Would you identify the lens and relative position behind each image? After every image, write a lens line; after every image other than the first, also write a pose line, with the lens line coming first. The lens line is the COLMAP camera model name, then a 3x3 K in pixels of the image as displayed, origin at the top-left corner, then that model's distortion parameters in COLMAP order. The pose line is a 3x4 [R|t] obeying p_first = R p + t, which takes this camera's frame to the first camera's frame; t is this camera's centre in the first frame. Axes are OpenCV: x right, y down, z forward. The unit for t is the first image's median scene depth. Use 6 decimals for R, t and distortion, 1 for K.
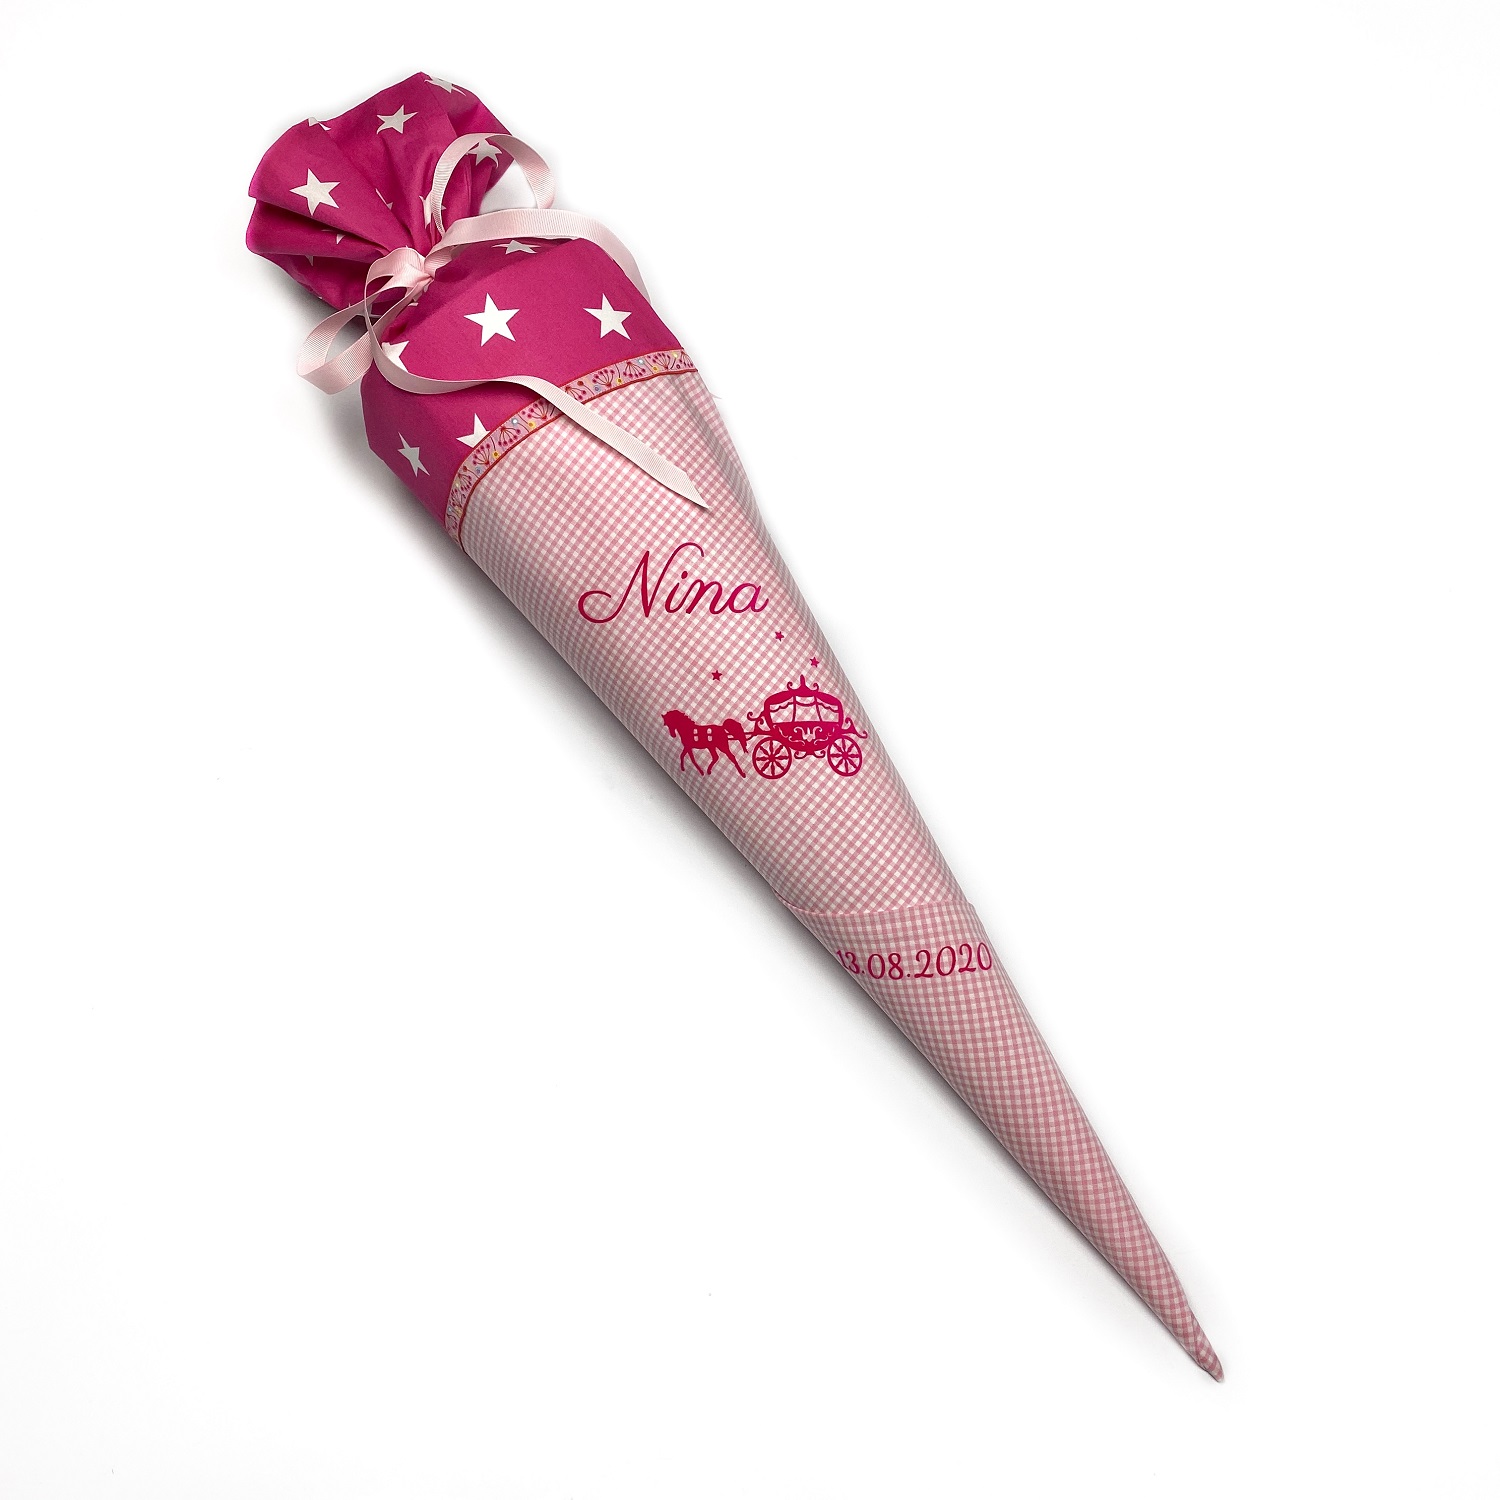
lens RADIAL K [[1485.1, 0, 750.0], [0, 1485.1, 750.0], [0, 0, 1]] dist [0.162338, -0.470486]
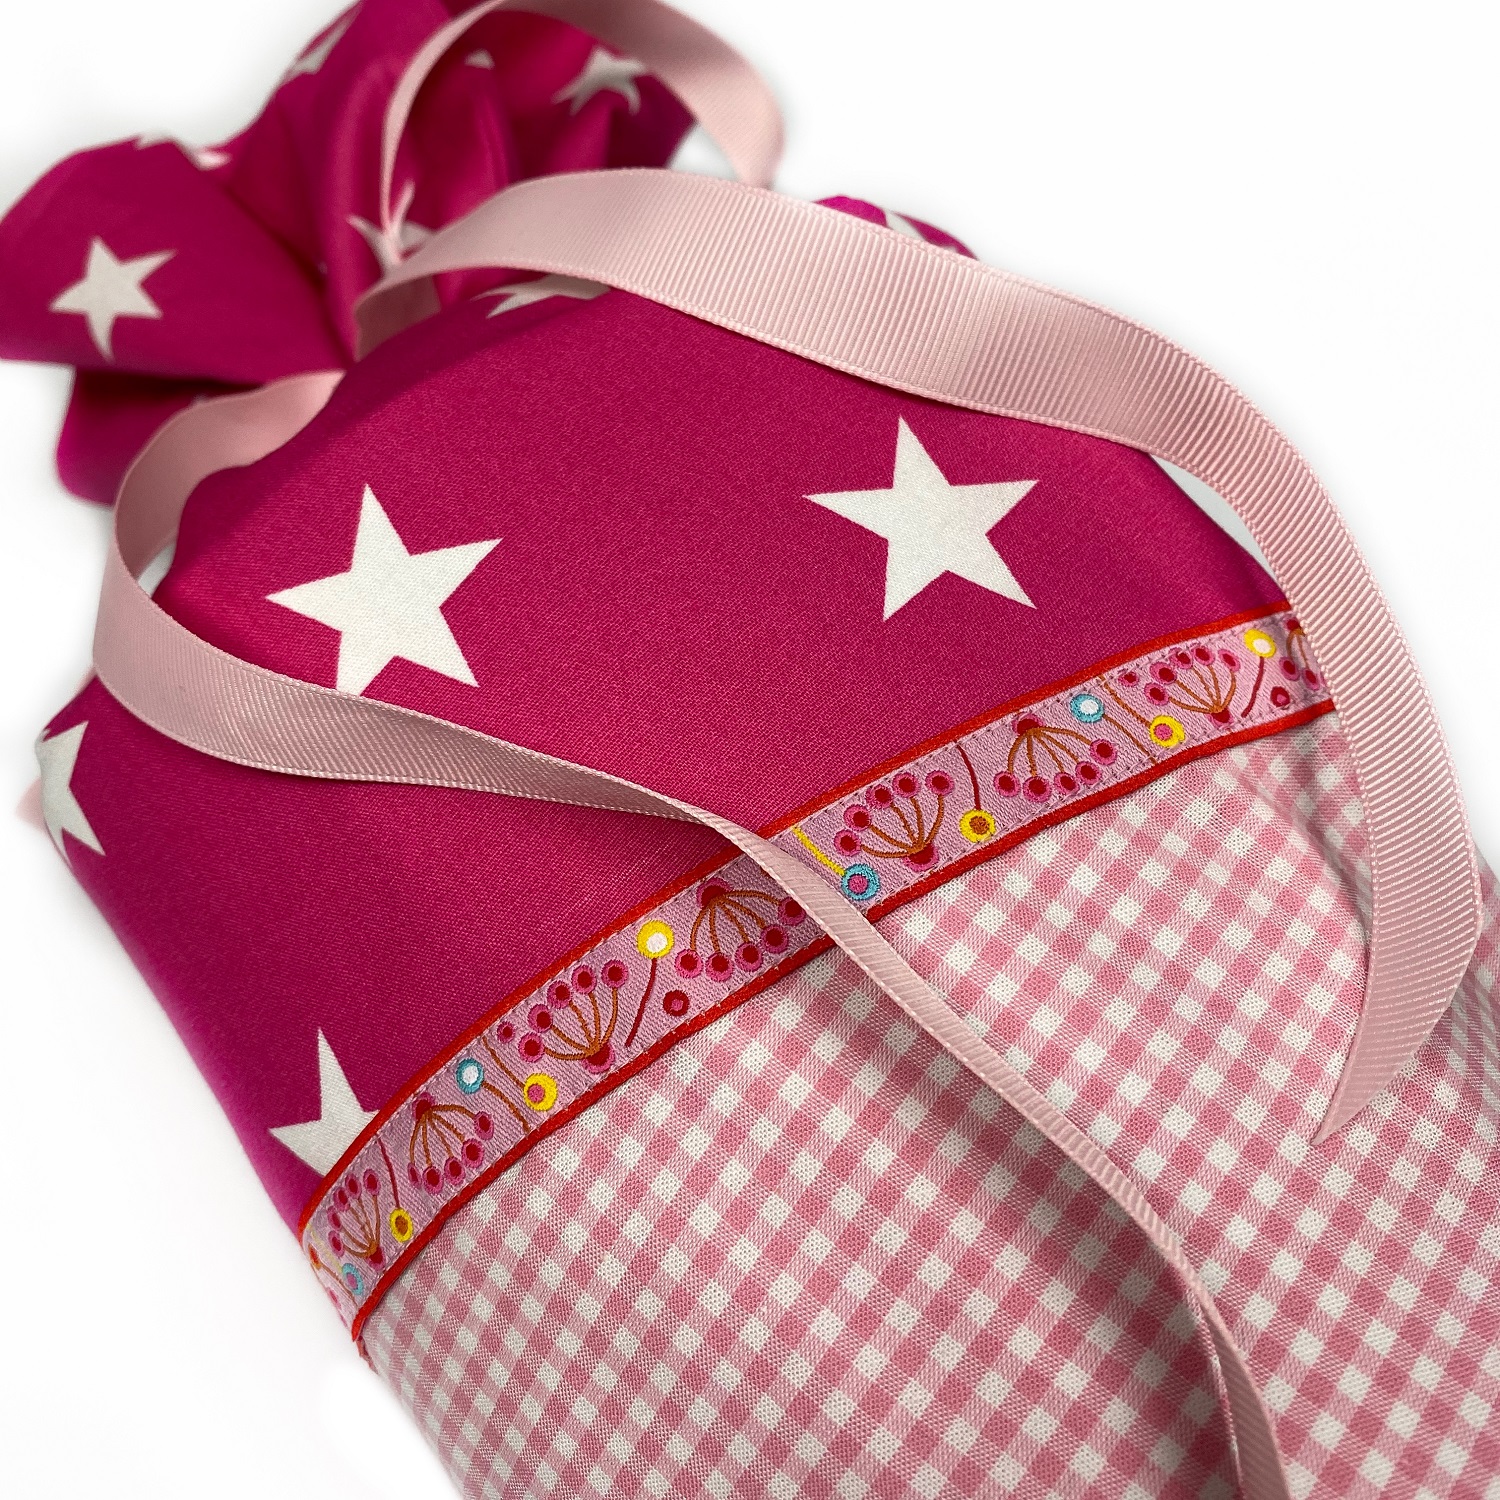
lens RADIAL K [[1485.1, 0, 750.0], [0, 1485.1, 750.0], [0, 0, 1]] dist [0.162338, -0.470486]
pose [[0.938255, -0.067032, -0.339387, -0.048320], [0.032728, 0.993847, -0.105816, -0.238253], [0.344392, 0.088175, 0.934676, 0.811384]]
